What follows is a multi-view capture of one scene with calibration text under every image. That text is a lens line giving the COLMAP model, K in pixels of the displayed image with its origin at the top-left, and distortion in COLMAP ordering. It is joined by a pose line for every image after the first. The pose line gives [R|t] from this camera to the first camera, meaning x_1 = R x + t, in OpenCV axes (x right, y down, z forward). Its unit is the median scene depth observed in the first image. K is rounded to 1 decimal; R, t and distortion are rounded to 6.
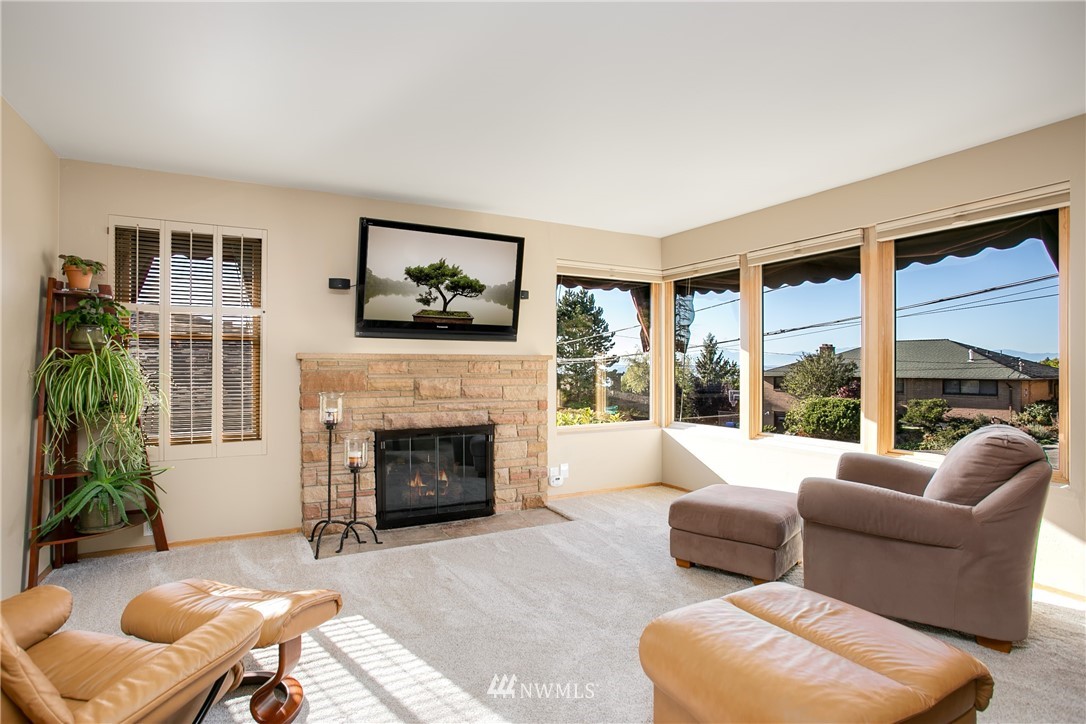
lens RADIAL K [[559.3, 0, 541.7], [0, 559.3, 366.3], [0, 0, 1]] dist [-0.080186, 0.038743]
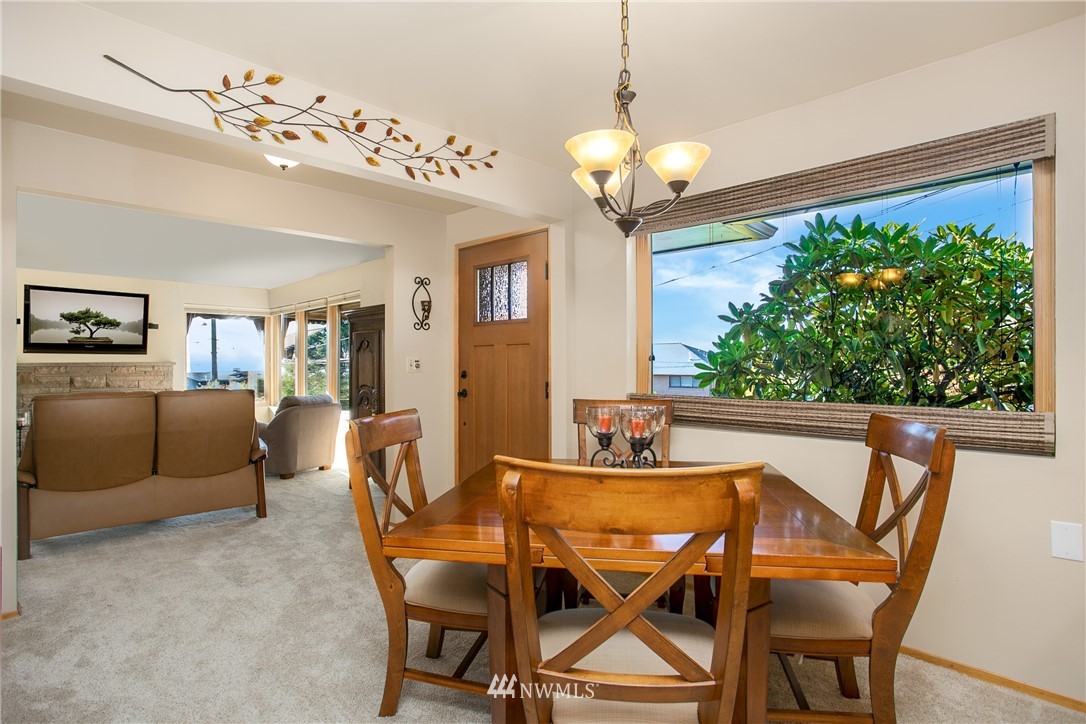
lens RADIAL K [[559.3, 0, 541.7], [0, 559.3, 366.3], [0, 0, 1]] dist [-0.080186, 0.038743]
pose [[0.956561, -0.001319, 0.291528, 0.680761], [-0.000091, 0.999988, 0.004821, -0.017829], [-0.291531, -0.004638, 0.956550, -1.014638]]
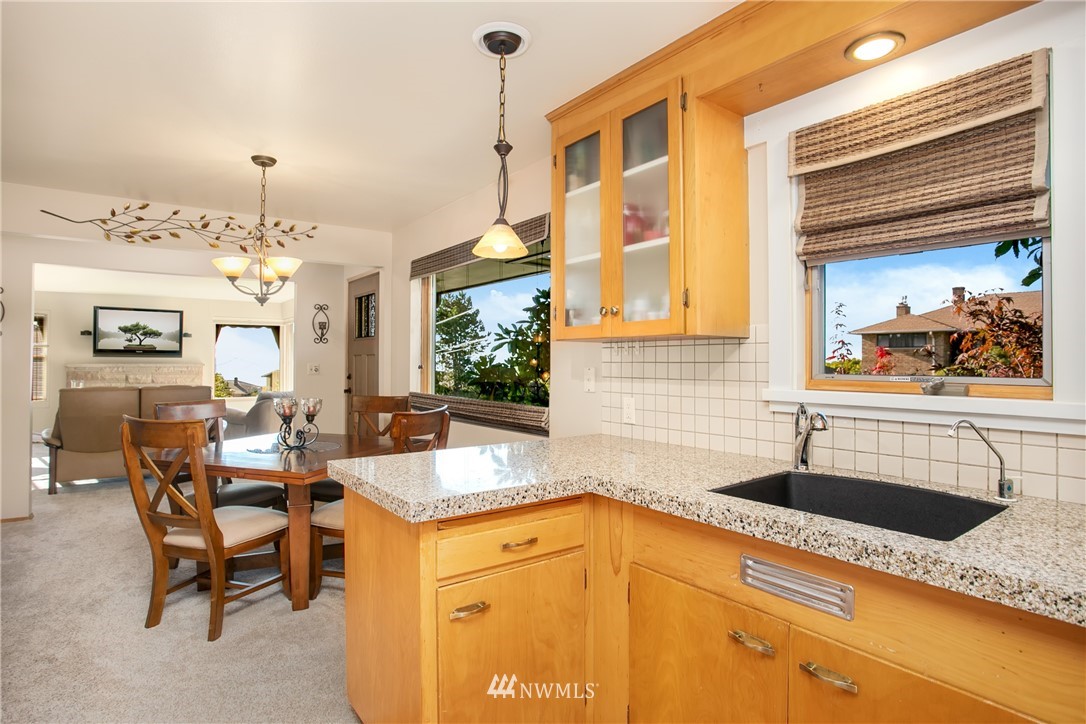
lens RADIAL K [[578.2, 0, 536.0], [0, 578.2, 353.3], [0, 0, 1]] dist [-0.068595, 0.040893]
pose [[0.992469, 0.006883, 0.122299, 1.141118], [-0.004892, 0.999851, -0.016566, -0.034046], [-0.122395, 0.015843, 0.992355, -1.466511]]
